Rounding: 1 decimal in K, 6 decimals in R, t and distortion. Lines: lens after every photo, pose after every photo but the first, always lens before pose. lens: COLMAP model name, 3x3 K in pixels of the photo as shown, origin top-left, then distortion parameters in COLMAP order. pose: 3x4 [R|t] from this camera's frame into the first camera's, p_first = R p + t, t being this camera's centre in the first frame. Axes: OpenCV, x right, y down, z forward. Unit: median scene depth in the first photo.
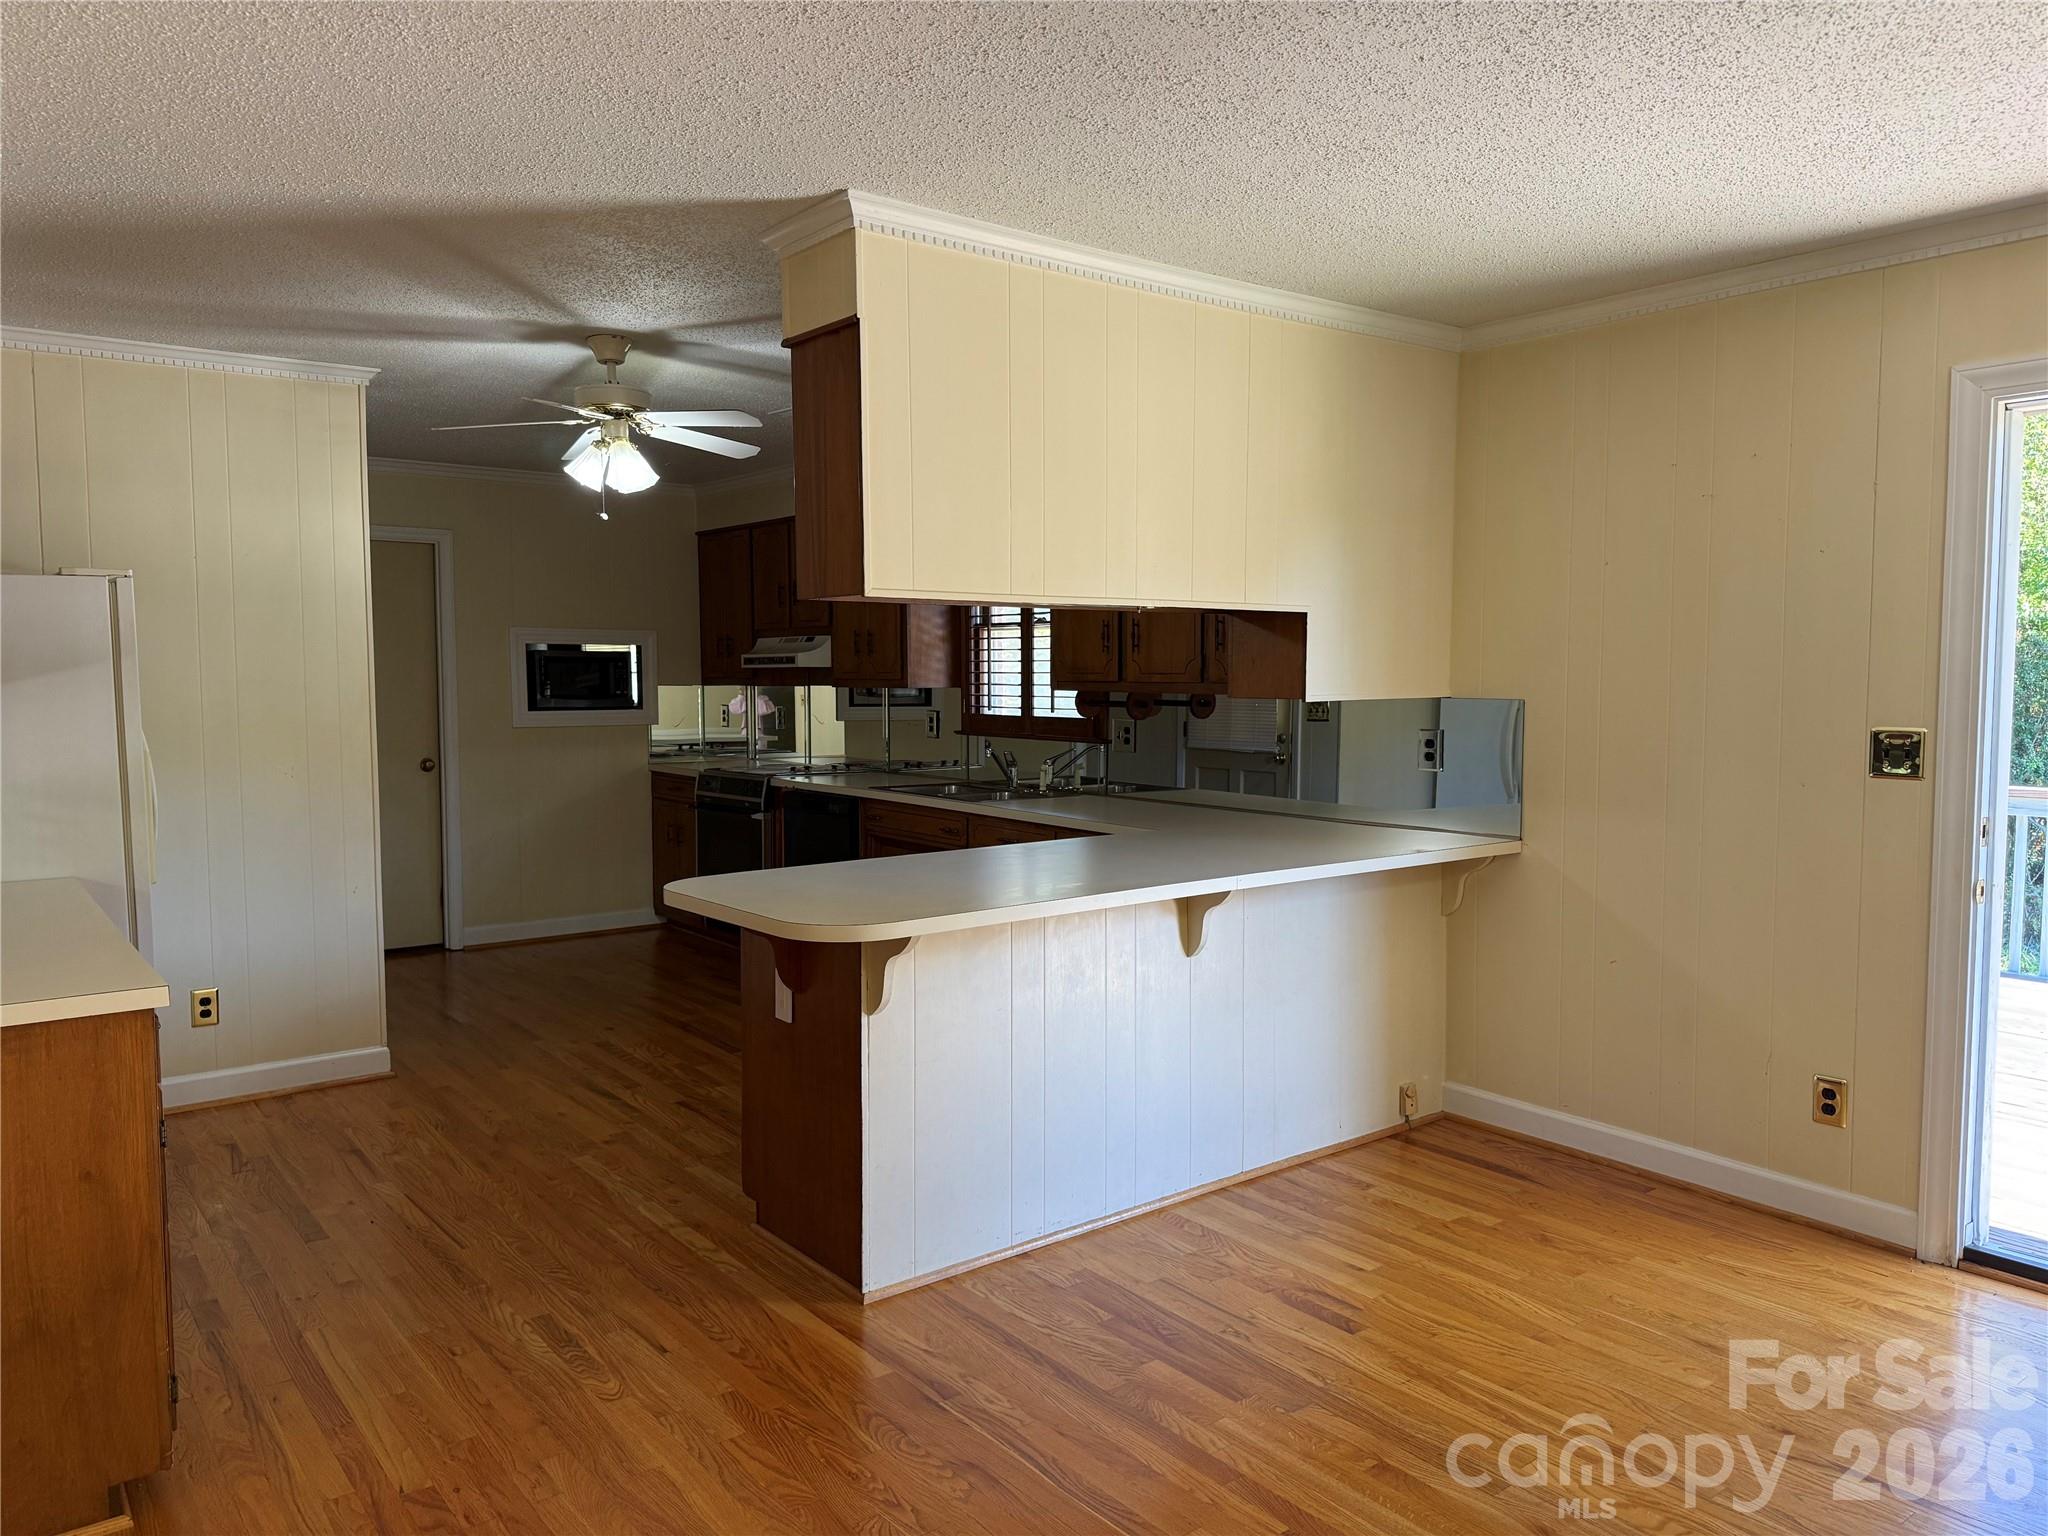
lens RADIAL K [[1420.0, 0, 1036.0], [0, 1420.0, 777.9], [0, 0, 1]] dist [0.153132, -0.265517]
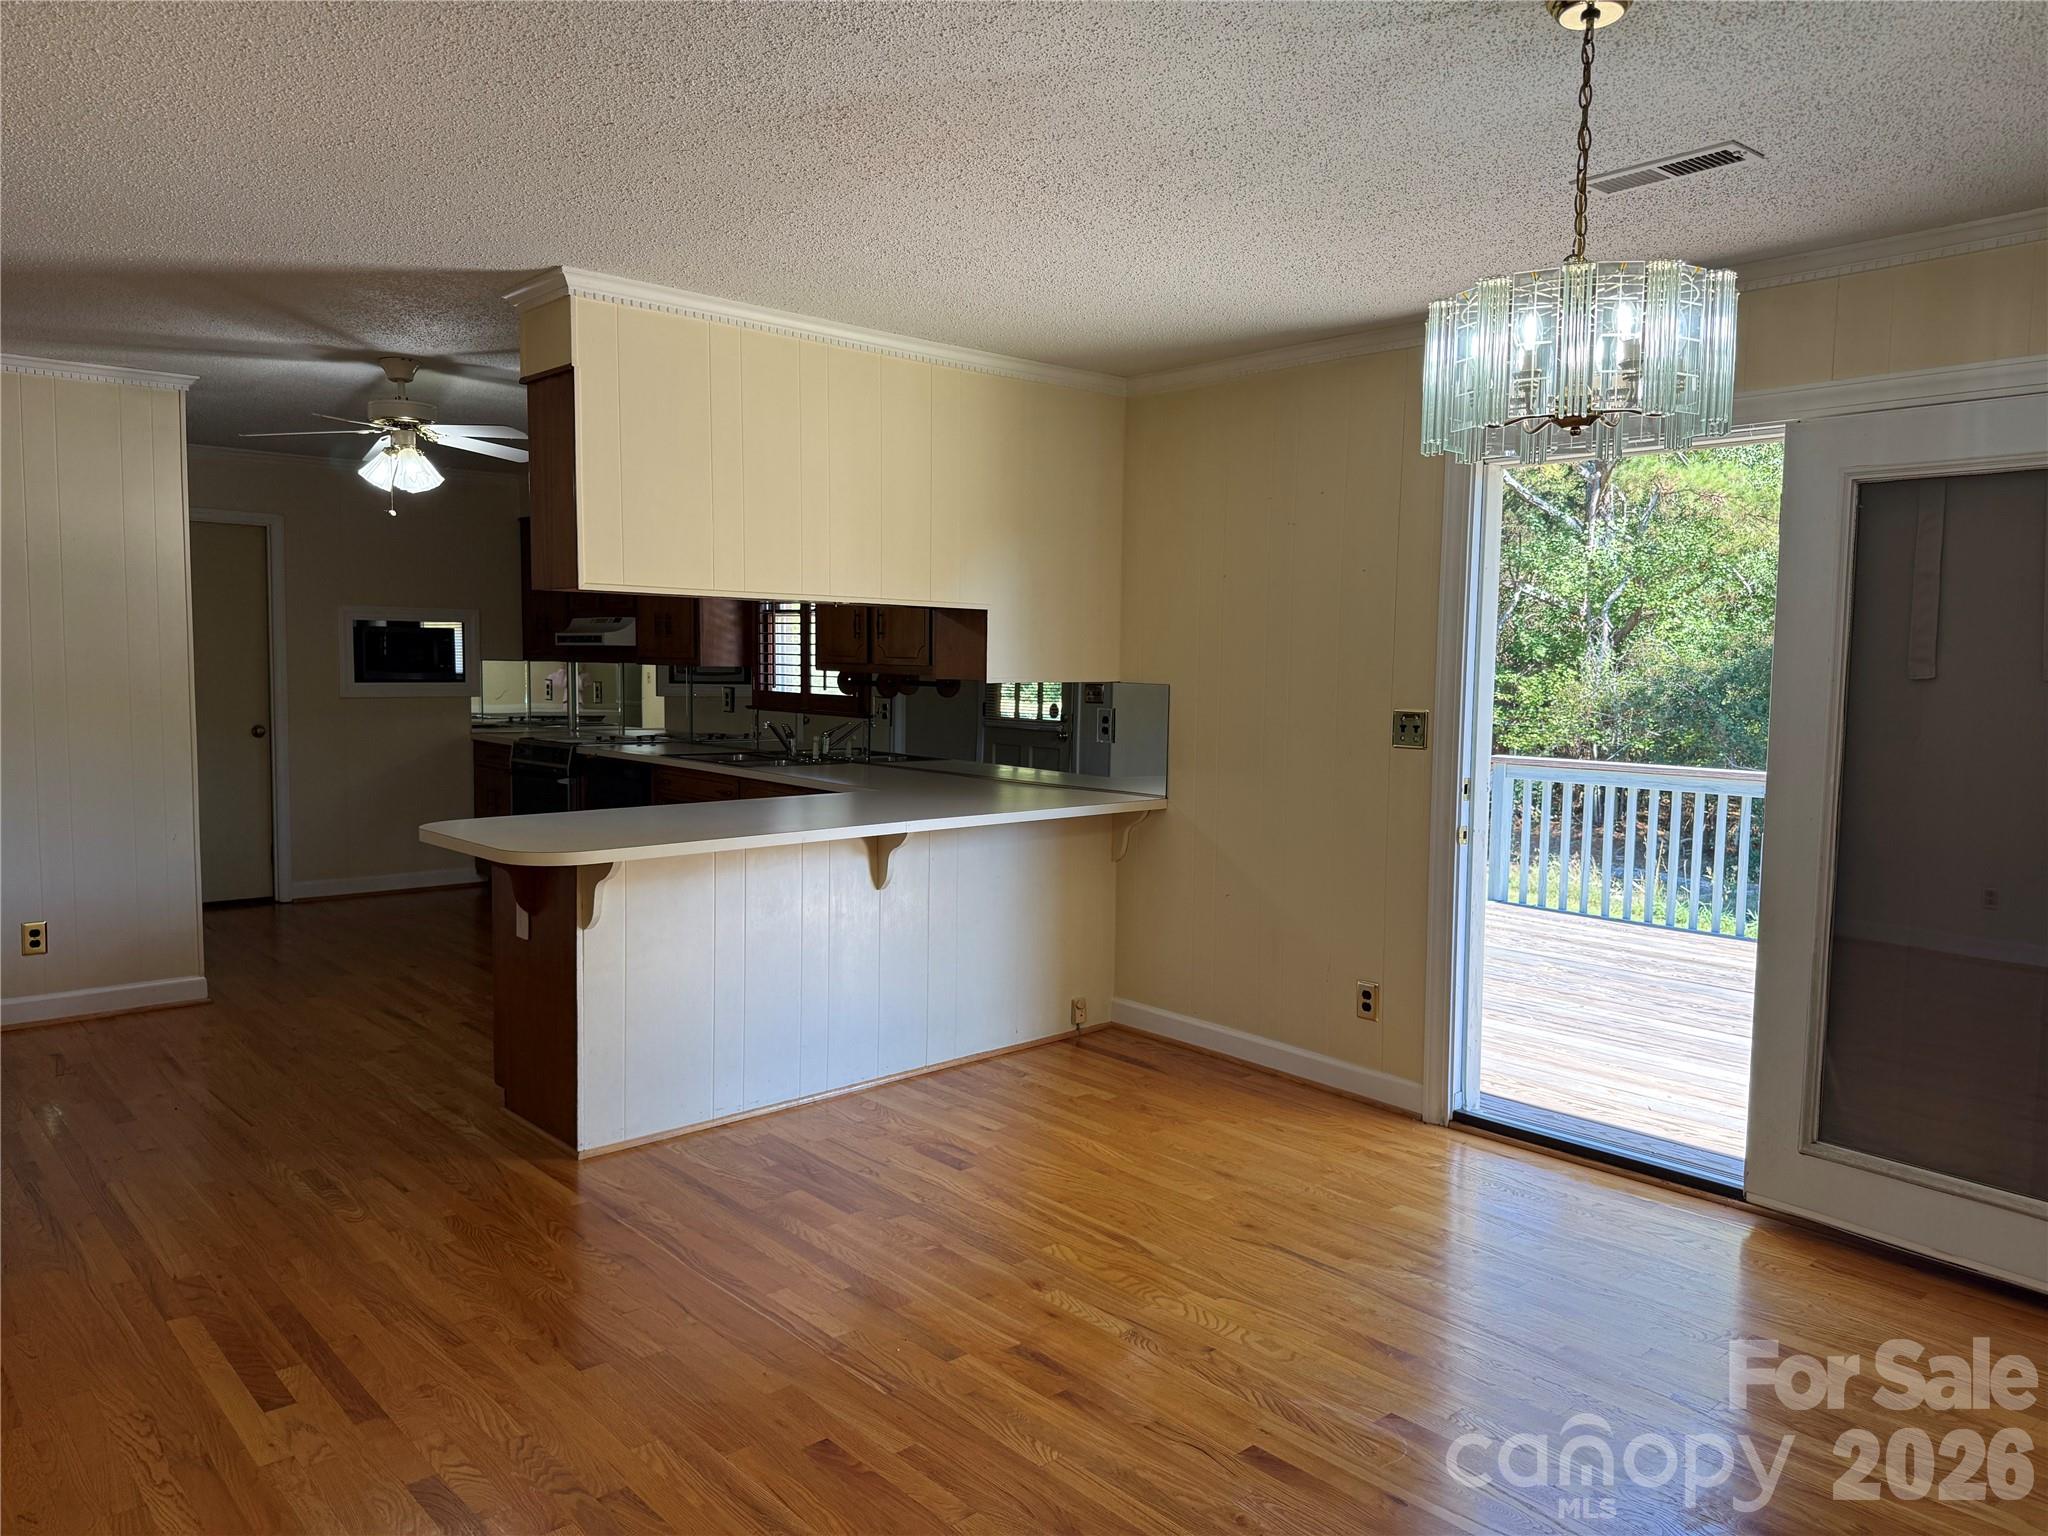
lens RADIAL K [[1421.9, 0, 1042.9], [0, 1421.9, 778.7], [0, 0, 1]] dist [0.082861, -0.108468]
pose [[0.997116, 0.009573, 0.075287, 0.127302], [-0.010490, 0.999876, 0.011785, 0.011772], [-0.075165, -0.012541, 0.997092, -0.183391]]
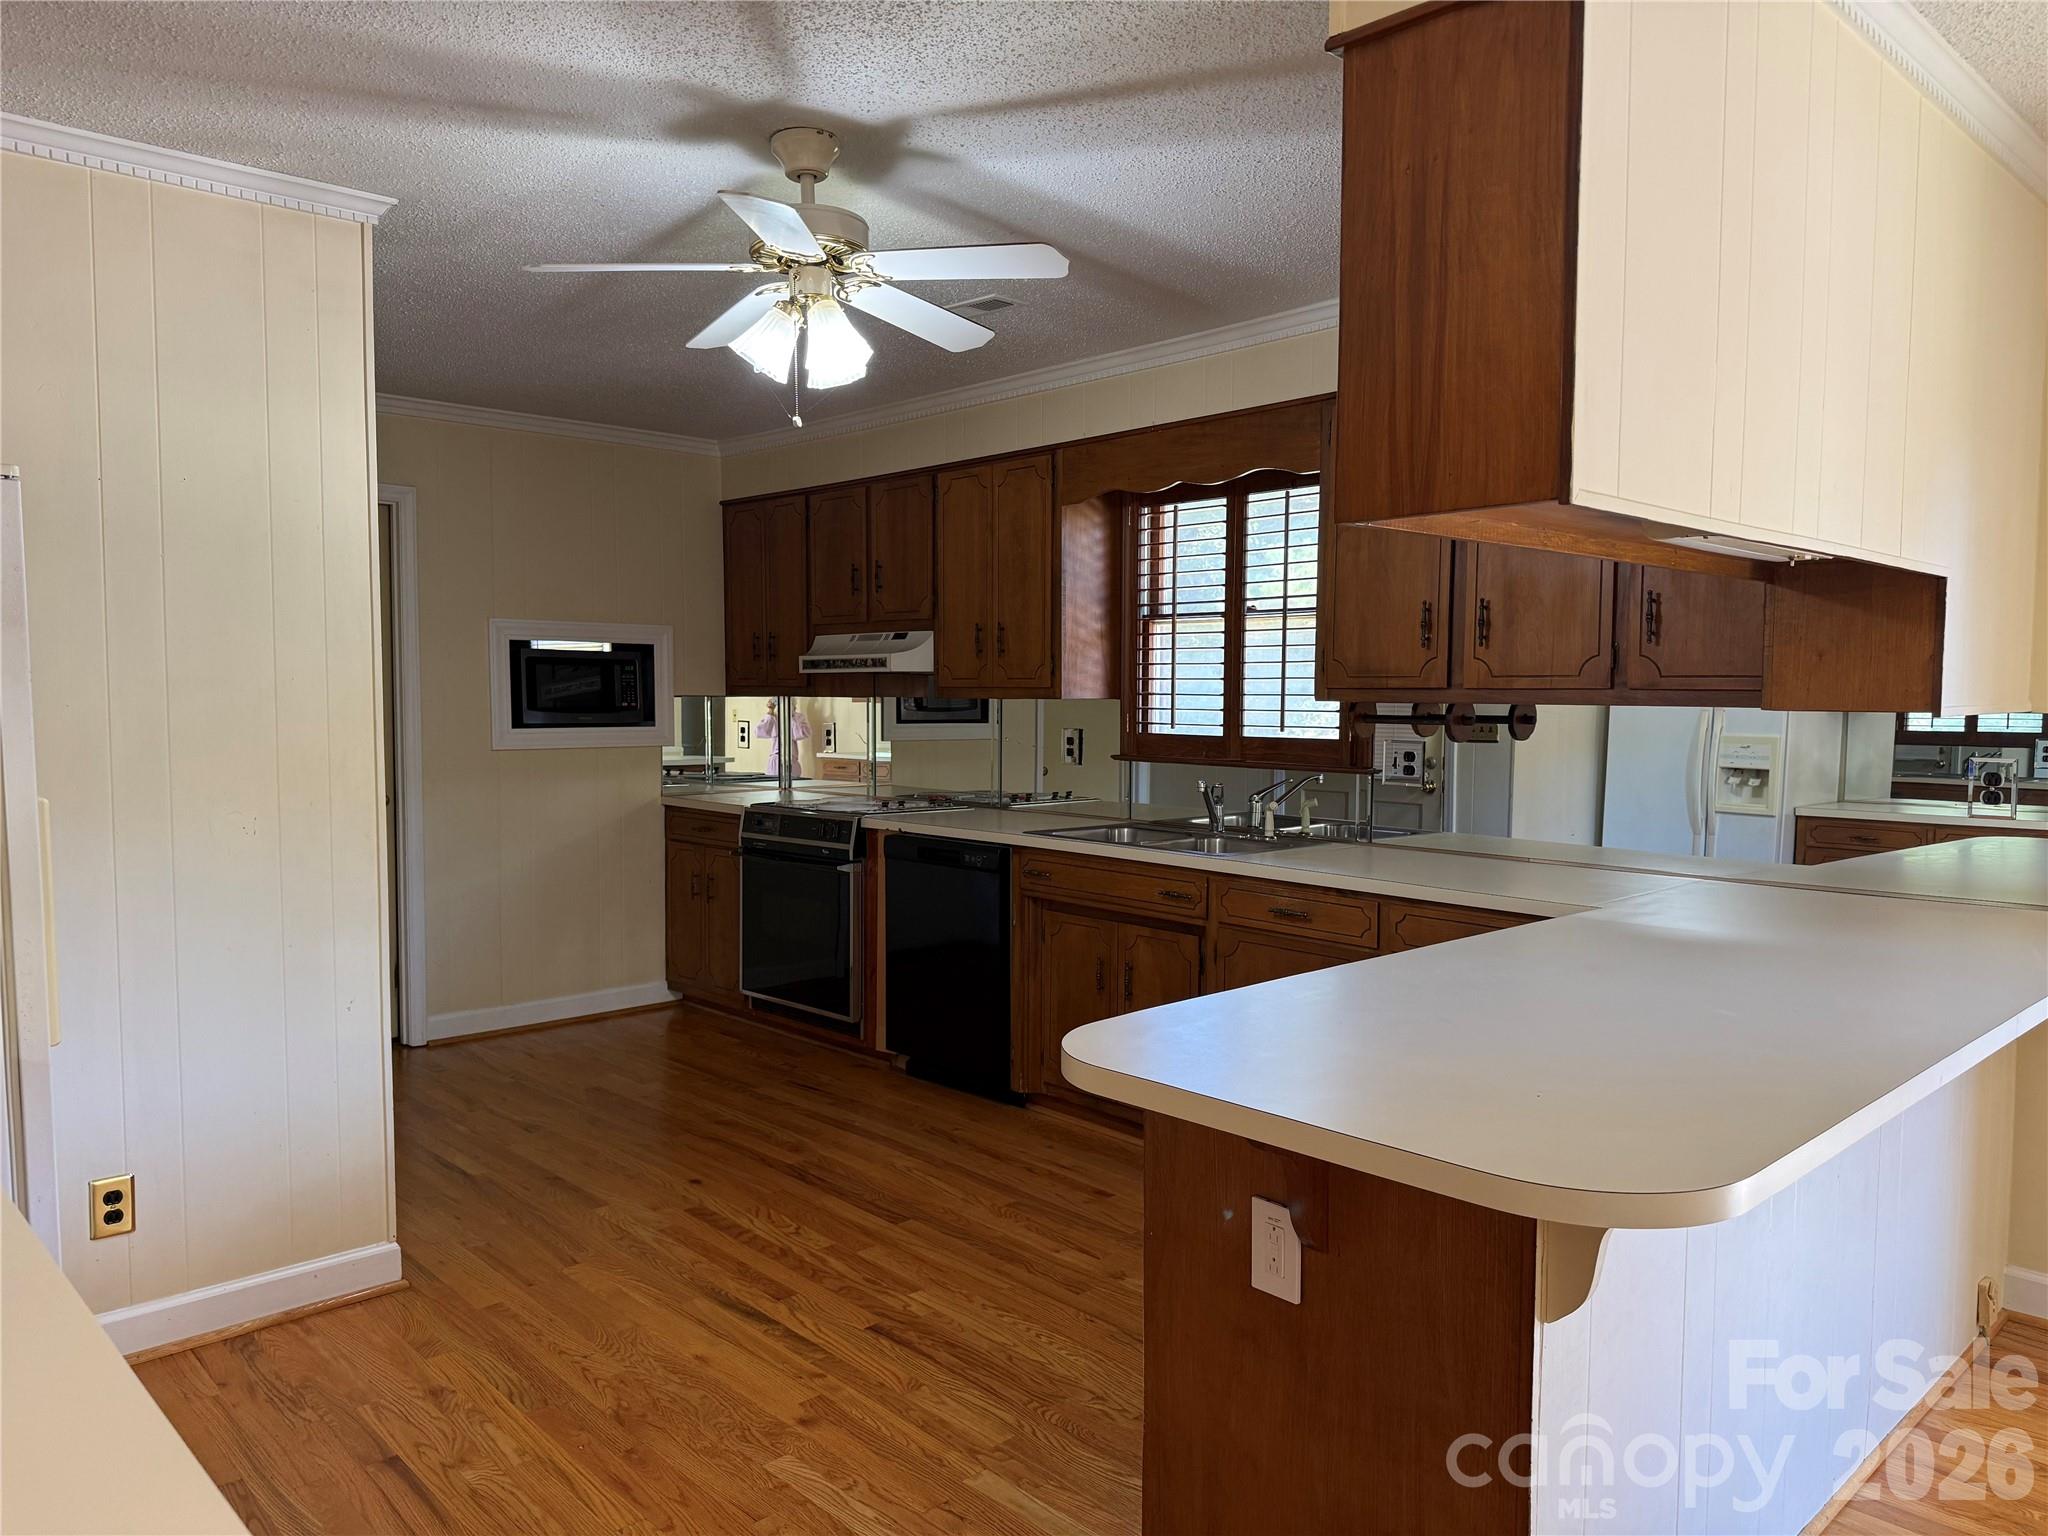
lens RADIAL K [[1421.9, 0, 1042.9], [0, 1421.9, 778.7], [0, 0, 1]] dist [0.082861, -0.108468]
pose [[0.994737, -0.000971, 0.102453, -0.240815], [0.002216, 0.999925, -0.012035, -0.016054], [-0.102434, 0.012199, 0.994665, 0.344313]]
